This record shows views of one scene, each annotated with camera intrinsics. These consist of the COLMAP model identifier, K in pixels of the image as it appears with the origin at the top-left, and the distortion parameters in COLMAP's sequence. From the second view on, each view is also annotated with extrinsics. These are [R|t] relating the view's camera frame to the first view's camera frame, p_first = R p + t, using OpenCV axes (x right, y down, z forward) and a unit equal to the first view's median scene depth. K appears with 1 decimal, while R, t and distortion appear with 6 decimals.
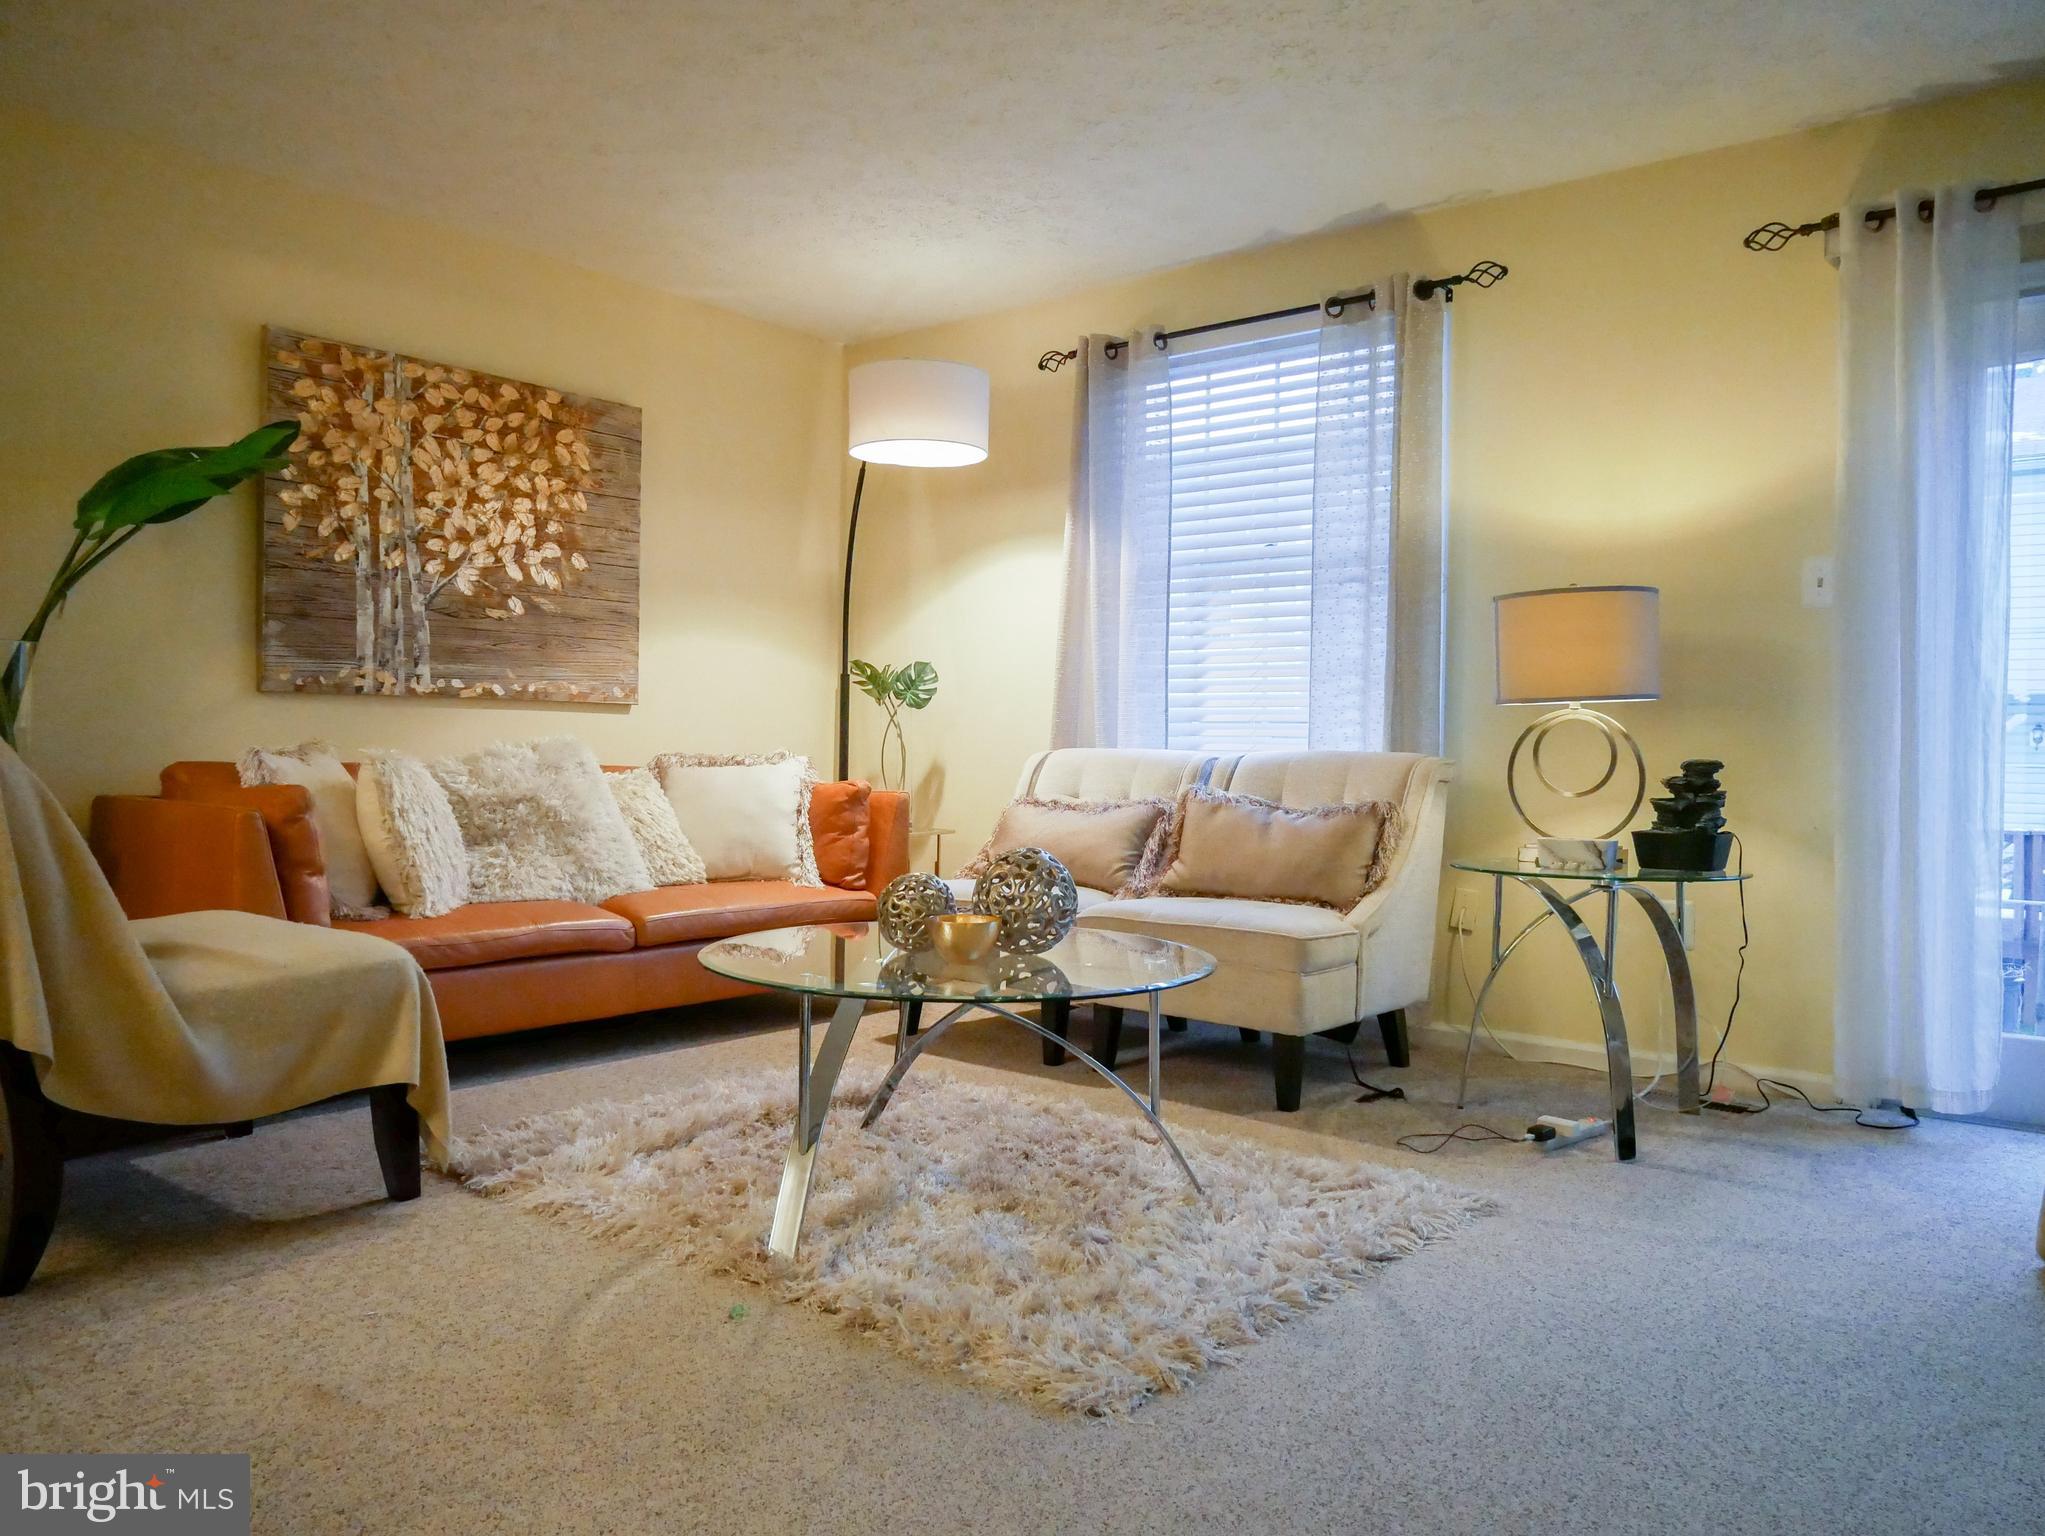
lens RADIAL K [[1451.3, 0, 1026.3], [0, 1451.3, 776.5], [0, 0, 1]] dist [-0.033982, 0.003882]
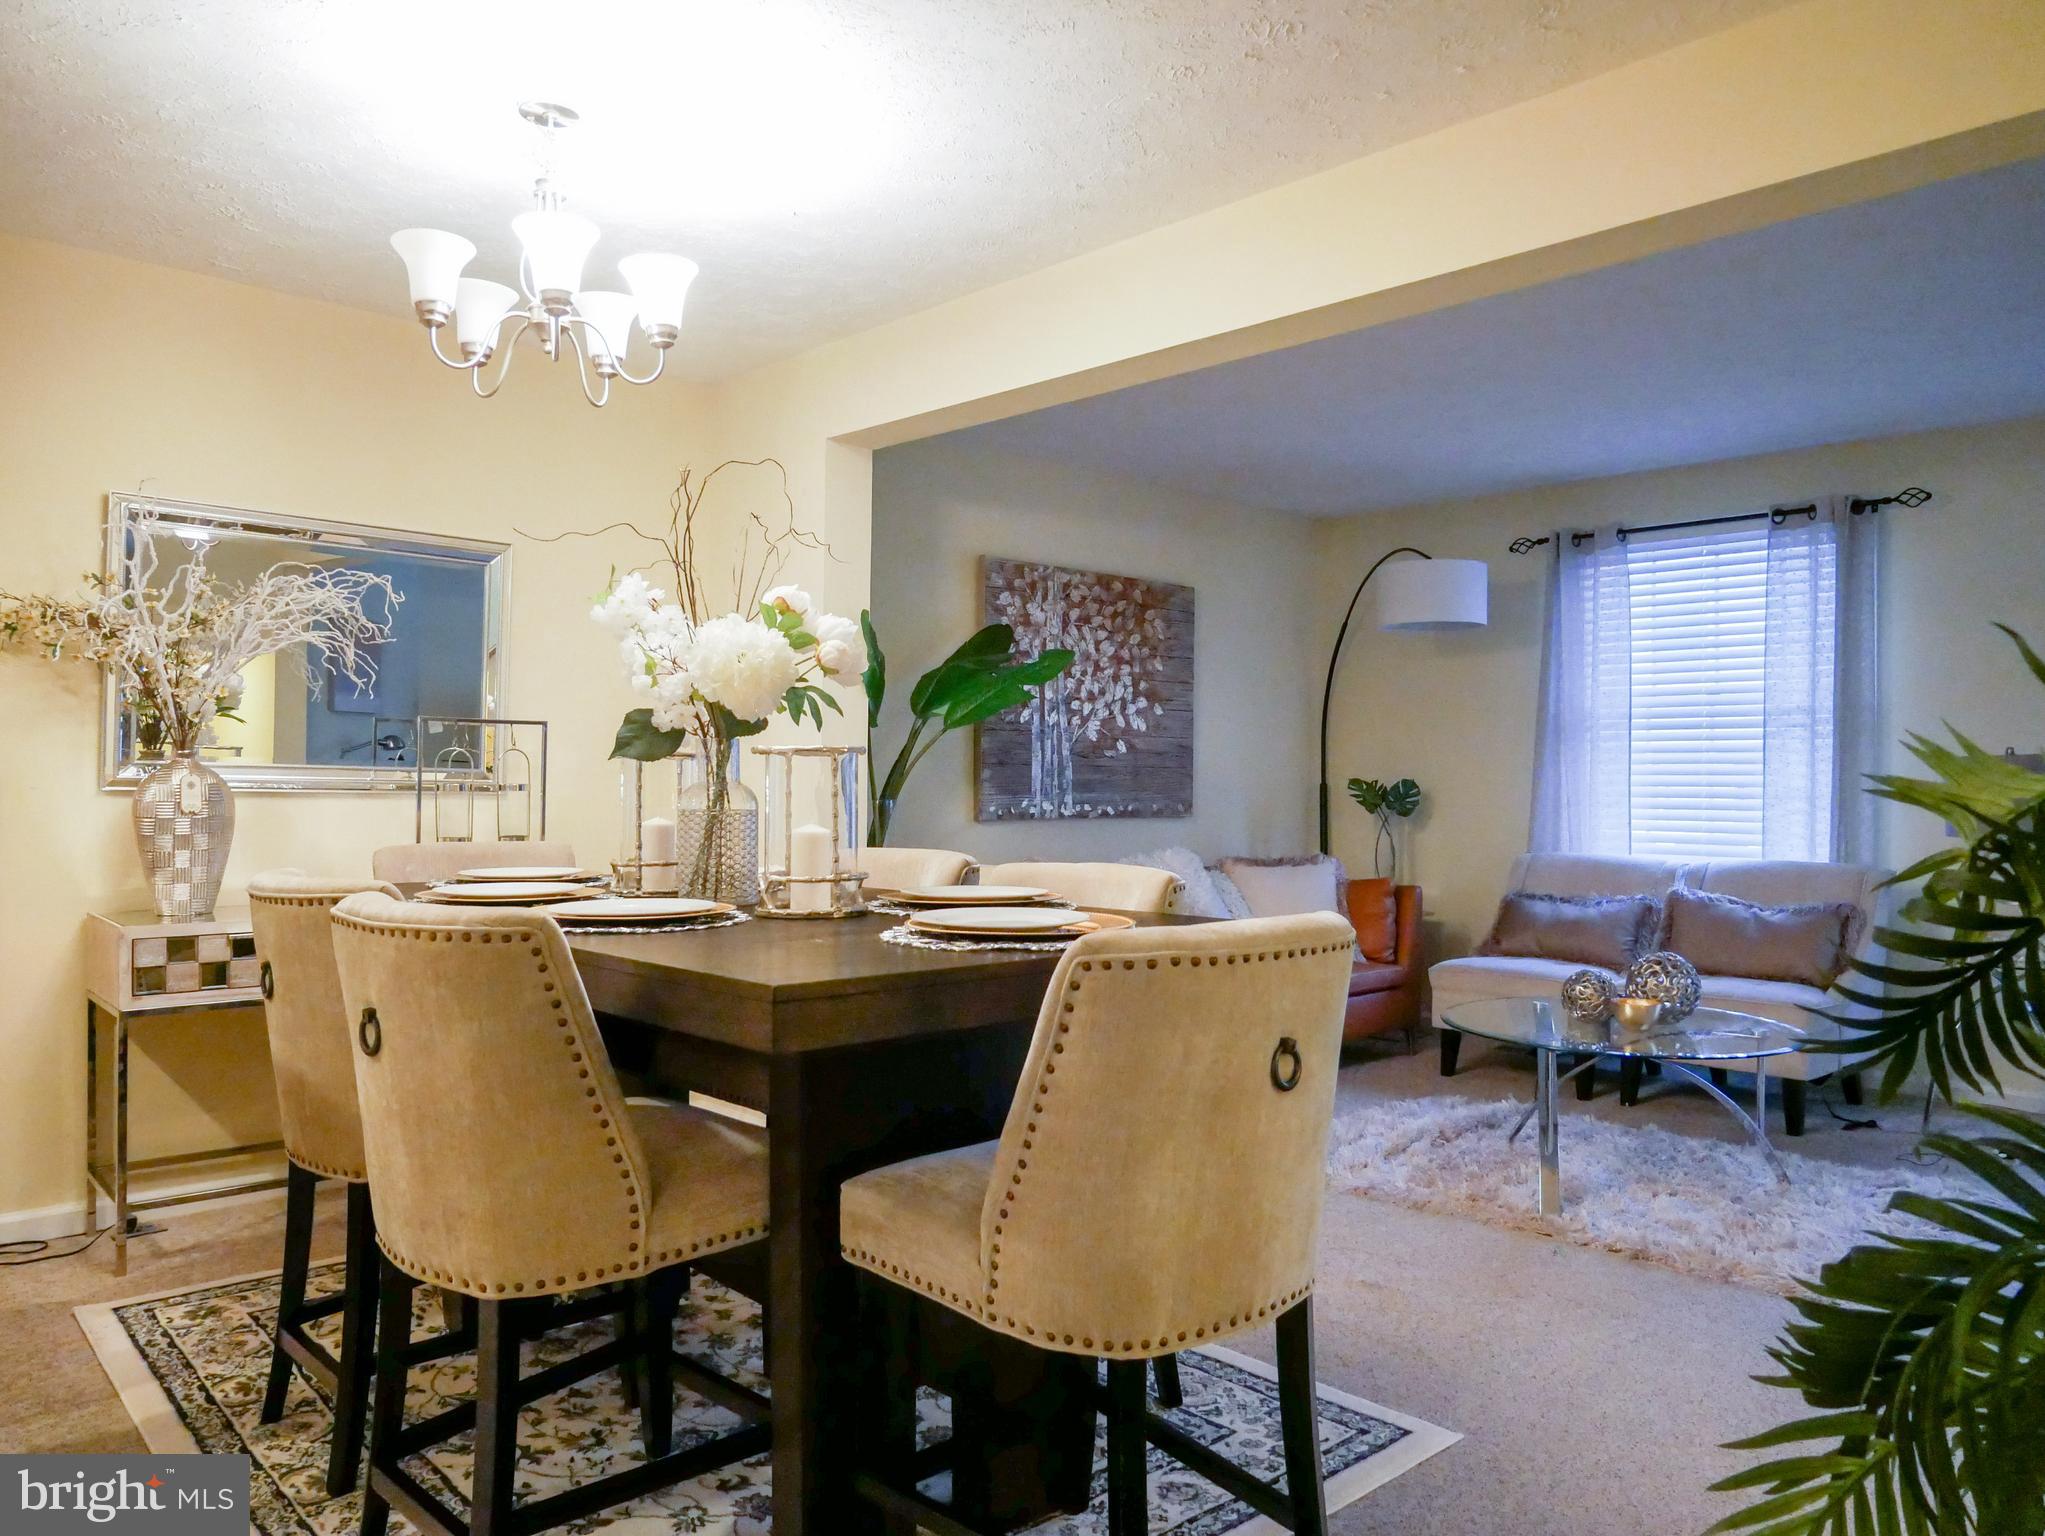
lens RADIAL K [[1437.9, 0, 1028.9], [0, 1437.9, 776.1], [0, 0, 1]] dist [-0.057722, 0.009670]
pose [[0.990945, -0.007995, -0.134034, -0.276284], [0.004159, 0.999575, -0.028870, -0.056827], [0.134207, 0.028051, 0.990556, -0.325923]]
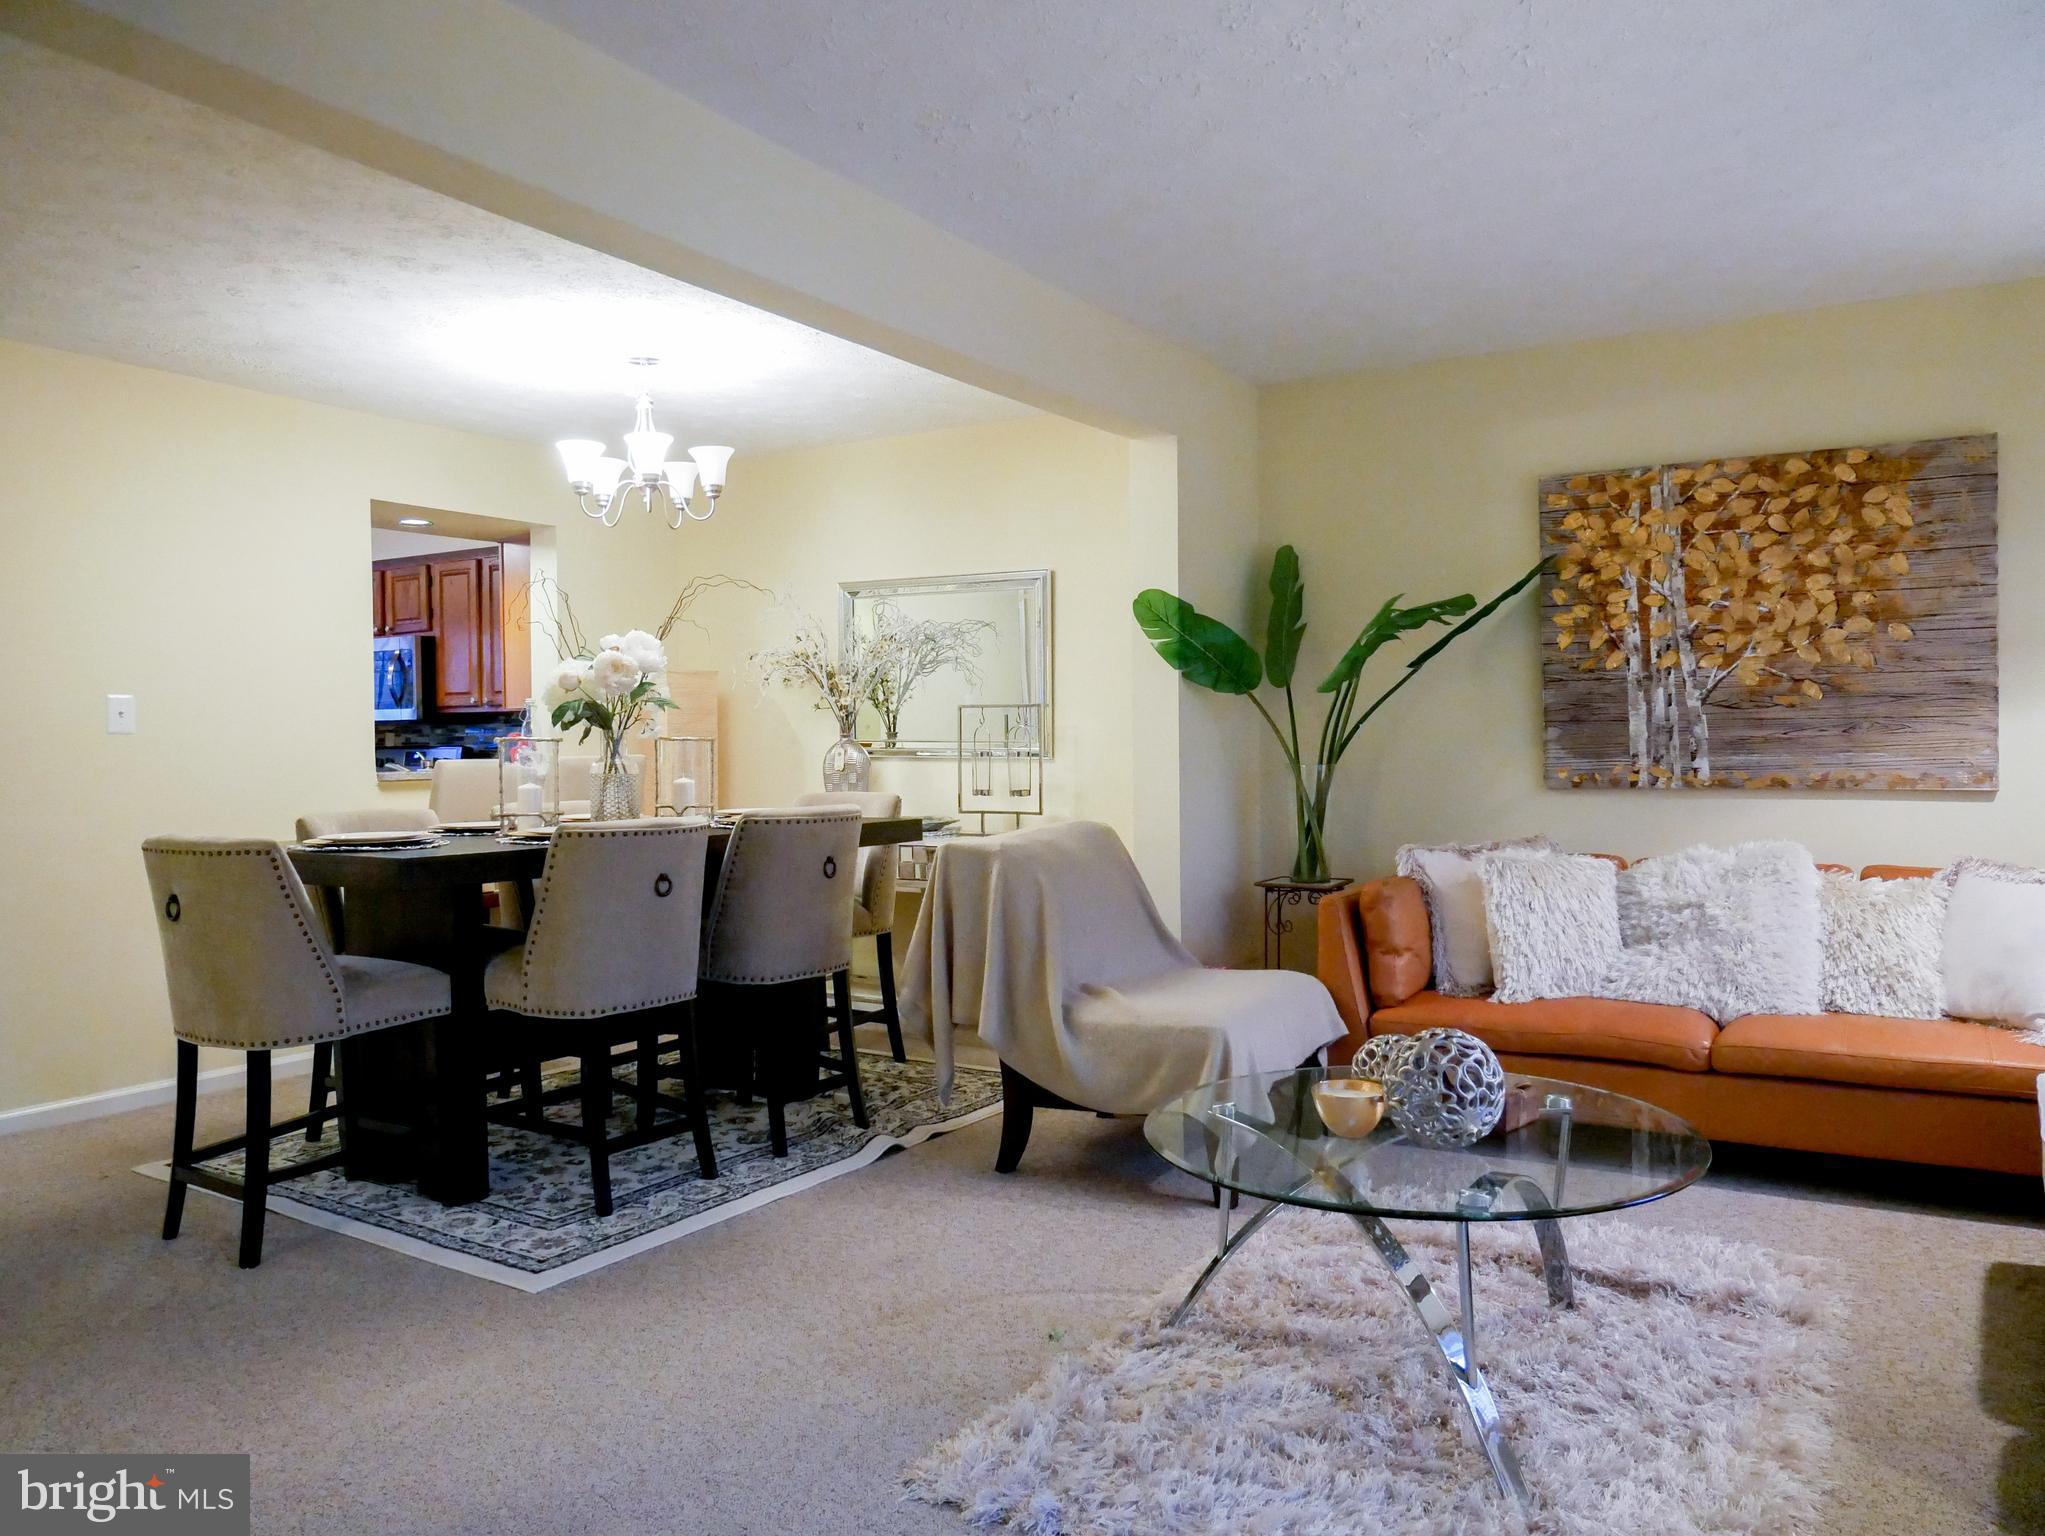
lens RADIAL K [[1437.9, 0, 1028.9], [0, 1437.9, 776.1], [0, 0, 1]] dist [-0.057722, 0.009670]
pose [[0.134239, 0.009958, -0.990899, 0.519177], [-0.007392, 0.999932, 0.009047, -0.070484], [0.990921, 0.006110, 0.134304, 0.392452]]
